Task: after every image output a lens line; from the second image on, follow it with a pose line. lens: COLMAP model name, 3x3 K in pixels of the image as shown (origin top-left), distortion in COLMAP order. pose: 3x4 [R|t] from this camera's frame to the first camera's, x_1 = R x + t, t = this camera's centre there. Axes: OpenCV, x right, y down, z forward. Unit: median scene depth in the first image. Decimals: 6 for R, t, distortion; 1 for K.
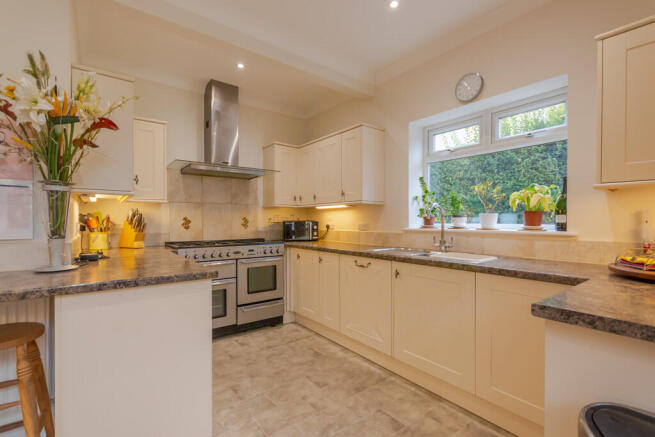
lens RADIAL K [[301.7, 0, 326.8], [0, 301.7, 219.4], [0, 0, 1]] dist [0.002020, 0.000153]
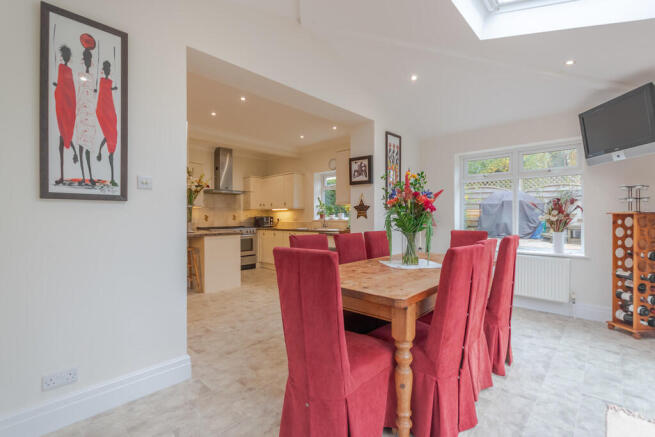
lens RADIAL K [[301.7, 0, 332.3], [0, 301.7, 220.8], [0, 0, 1]] dist [0.002020, 0.000153]
pose [[0.984810, -0.006746, 0.173506, 0.010272], [0.003692, 0.999833, 0.017916, -0.001847], [-0.173598, -0.017003, 0.984670, -1.073262]]
